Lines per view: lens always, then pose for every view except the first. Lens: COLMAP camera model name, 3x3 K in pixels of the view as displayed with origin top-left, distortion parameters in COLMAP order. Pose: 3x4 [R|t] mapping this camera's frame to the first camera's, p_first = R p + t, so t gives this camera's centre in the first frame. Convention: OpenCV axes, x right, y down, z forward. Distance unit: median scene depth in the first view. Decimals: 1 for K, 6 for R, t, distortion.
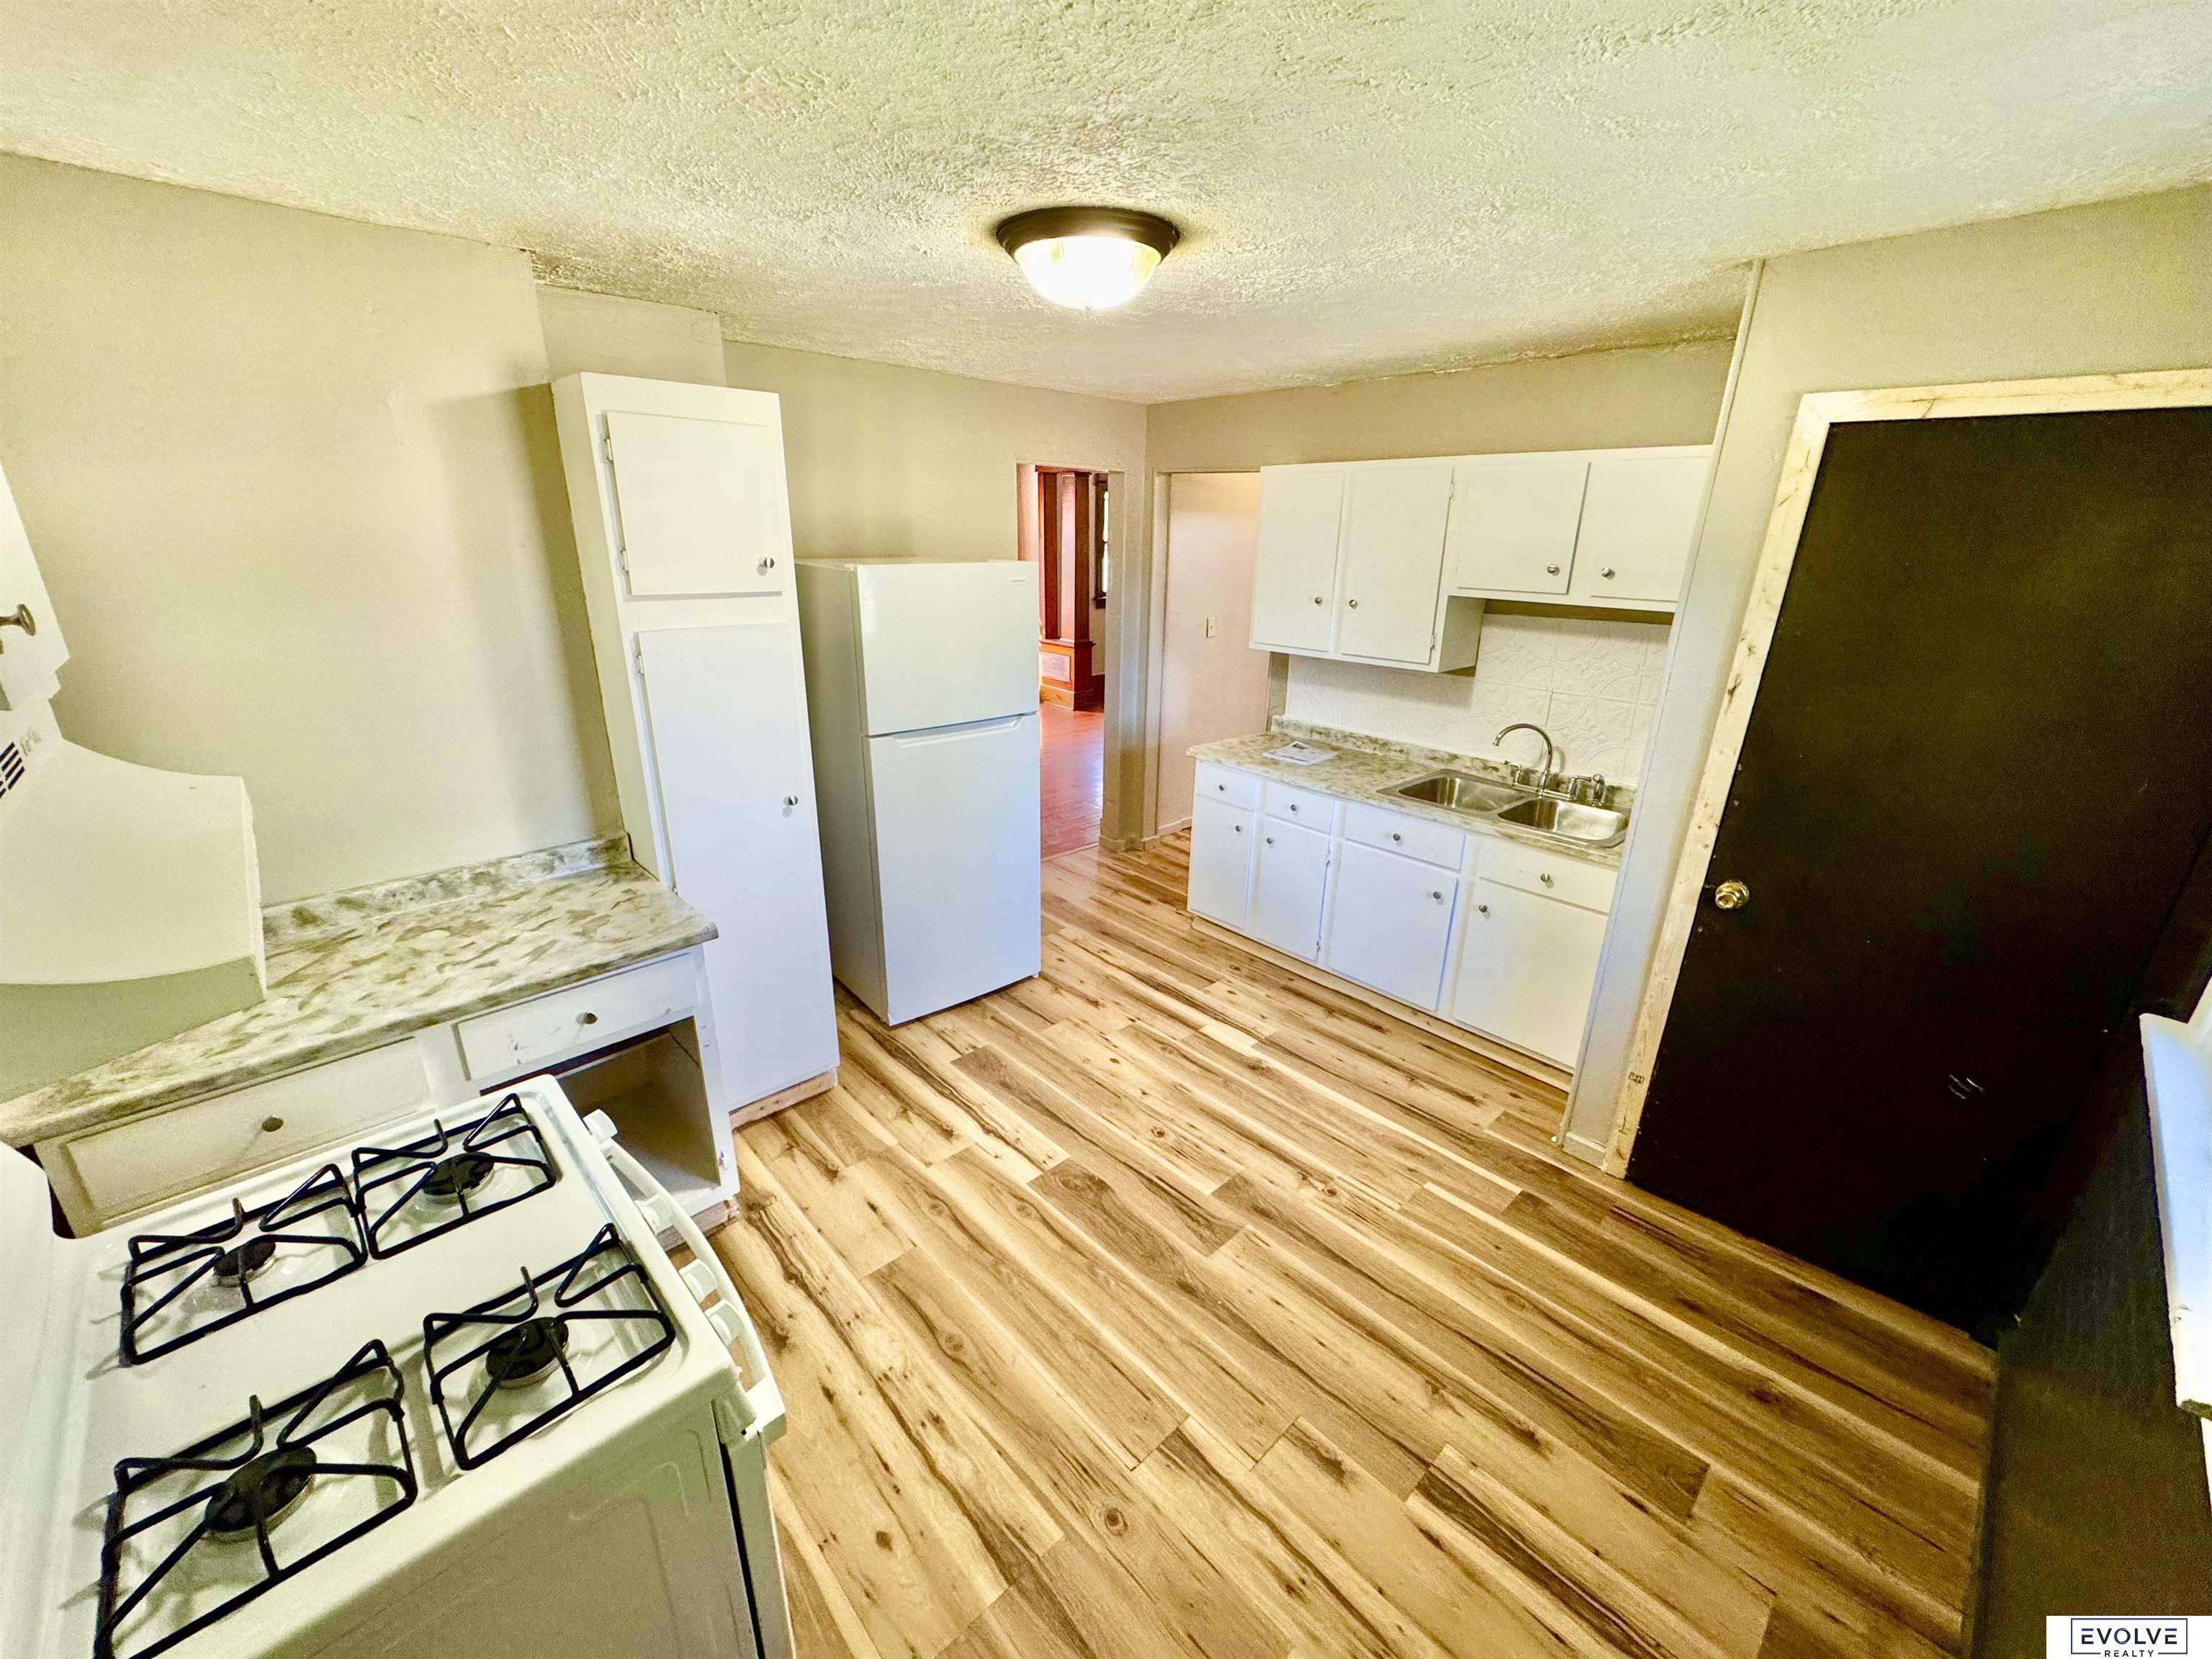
lens RADIAL K [[880.7, 0, 1106.0], [0, 880.7, 829.5], [0, 0, 1]] dist [-0.001210, -0.000044]
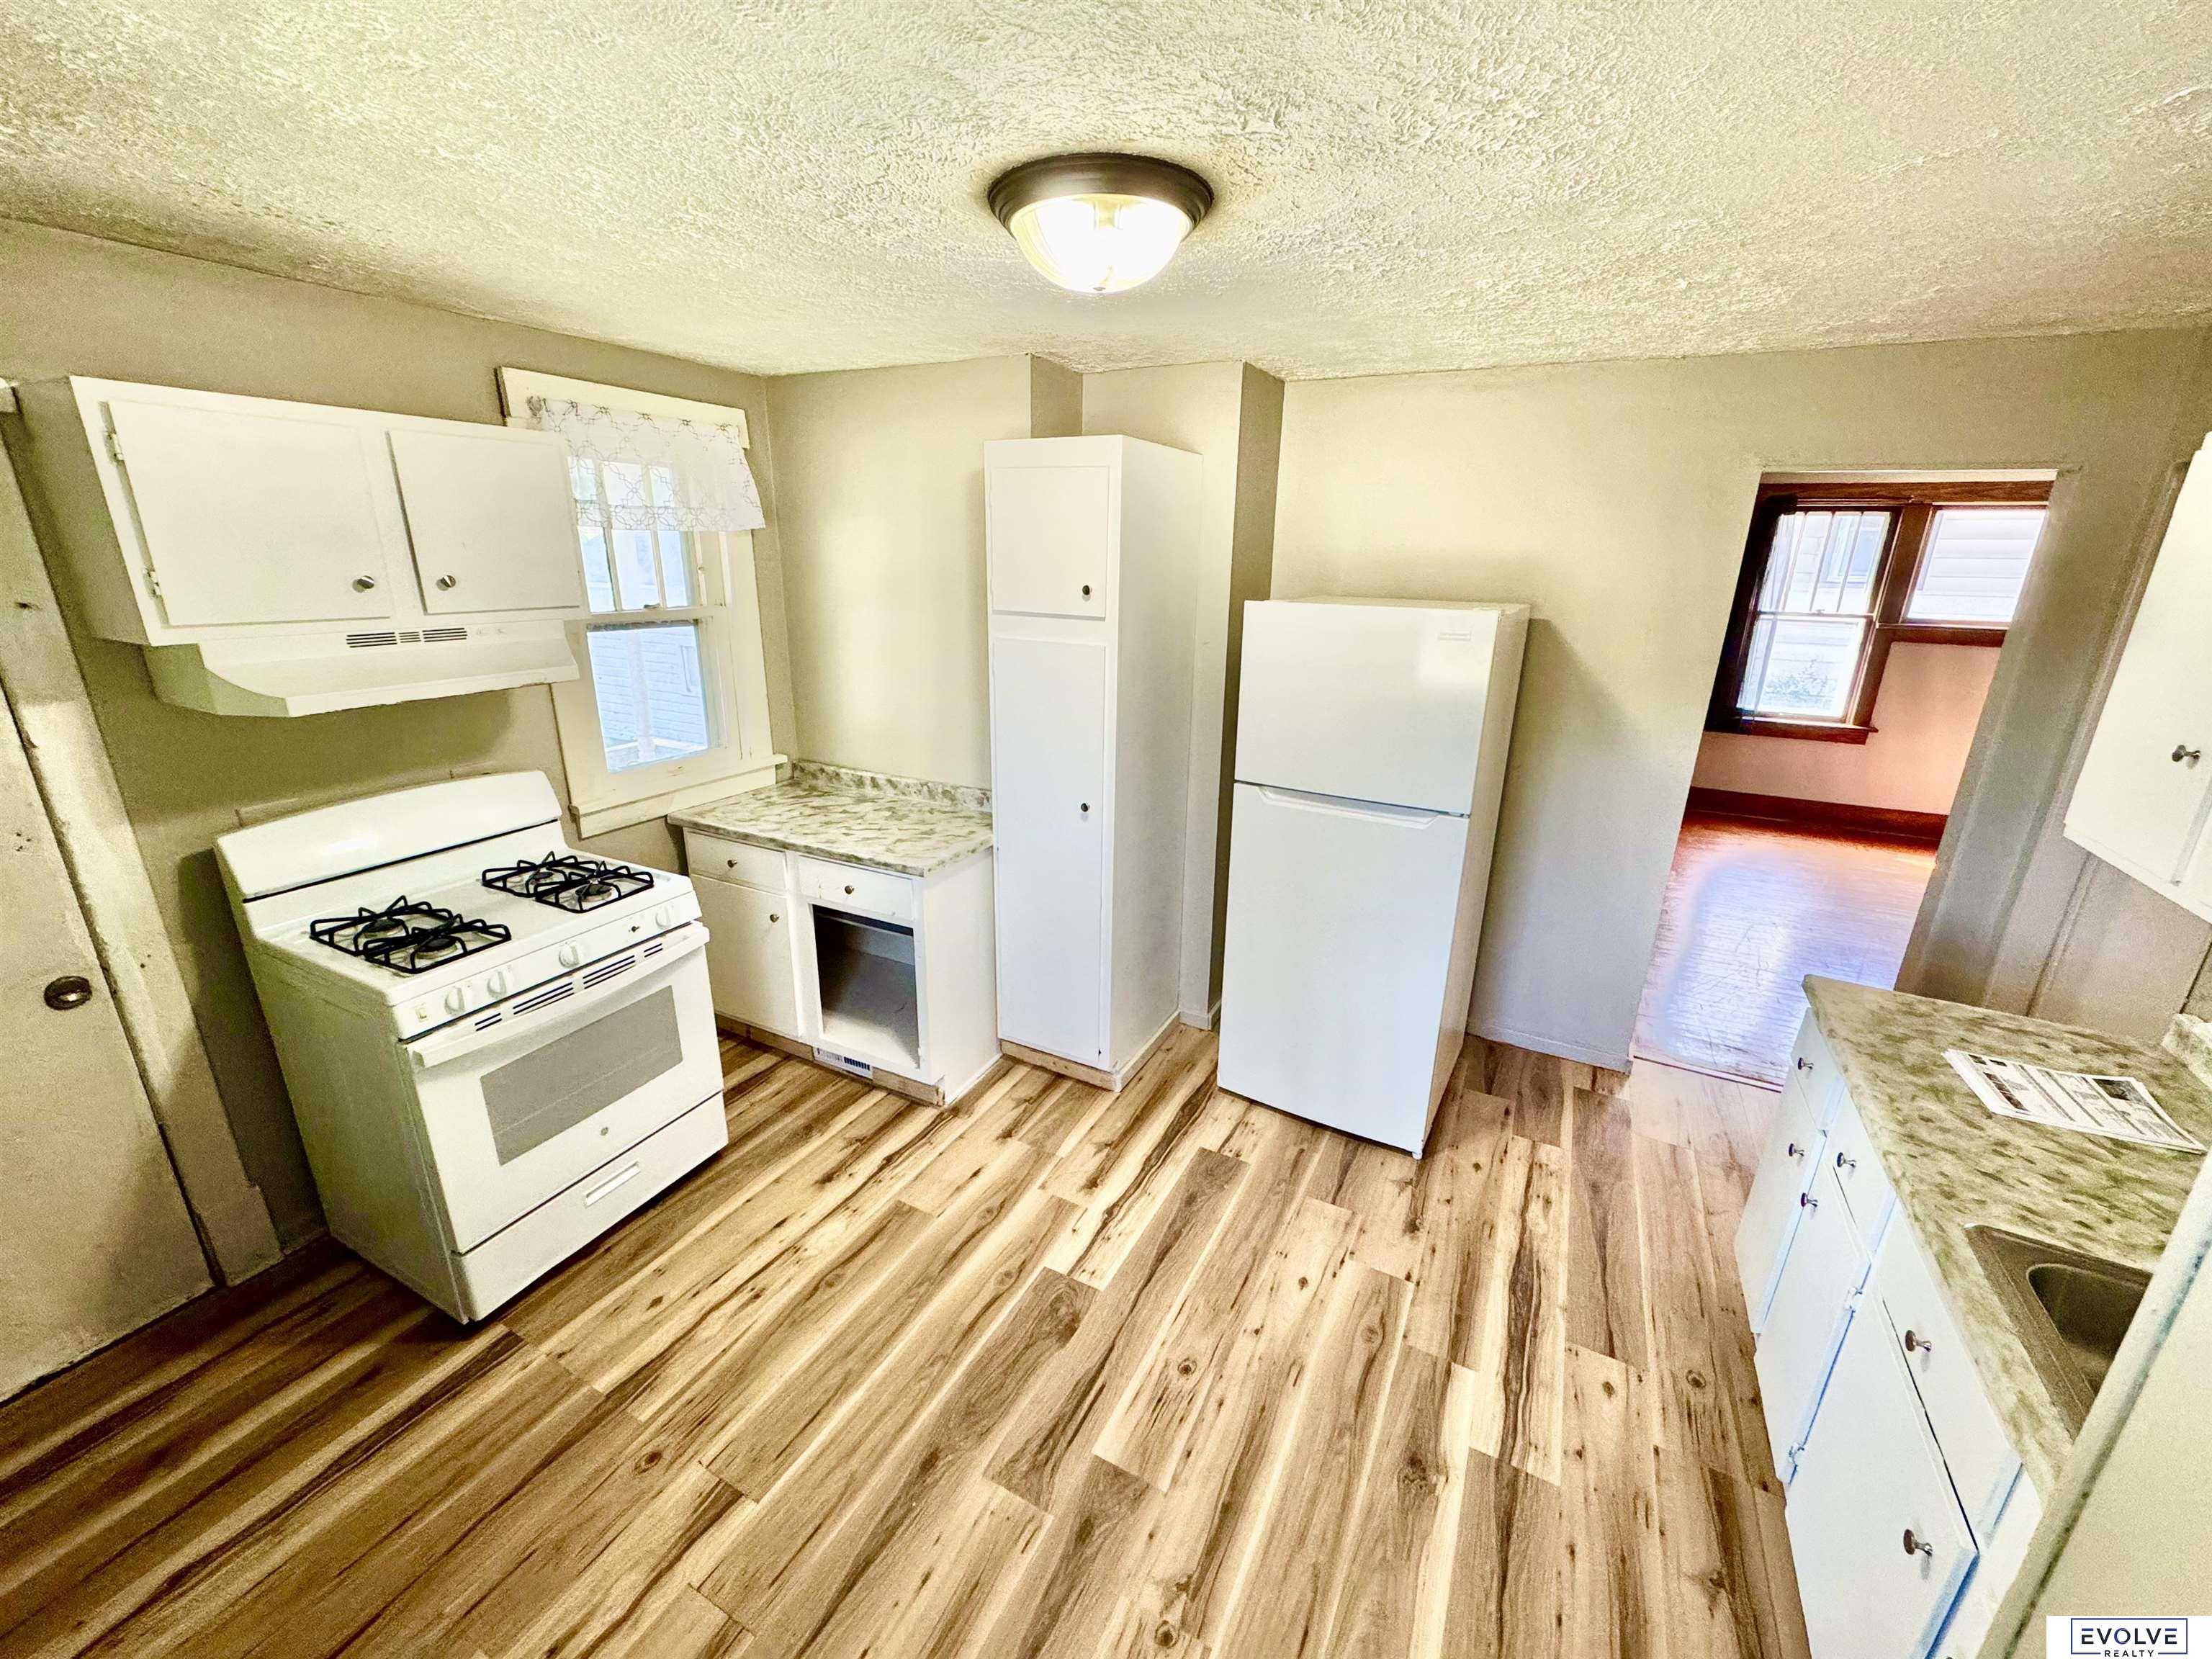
lens RADIAL K [[880.7, 0, 1106.0], [0, 880.7, 829.5], [0, 0, 1]] dist [-0.001210, -0.000044]
pose [[0.331316, 0.276251, -0.902173, 0.696548], [-0.322158, 0.931835, 0.167024, -0.214162], [0.886817, 0.235305, 0.397728, 0.648047]]
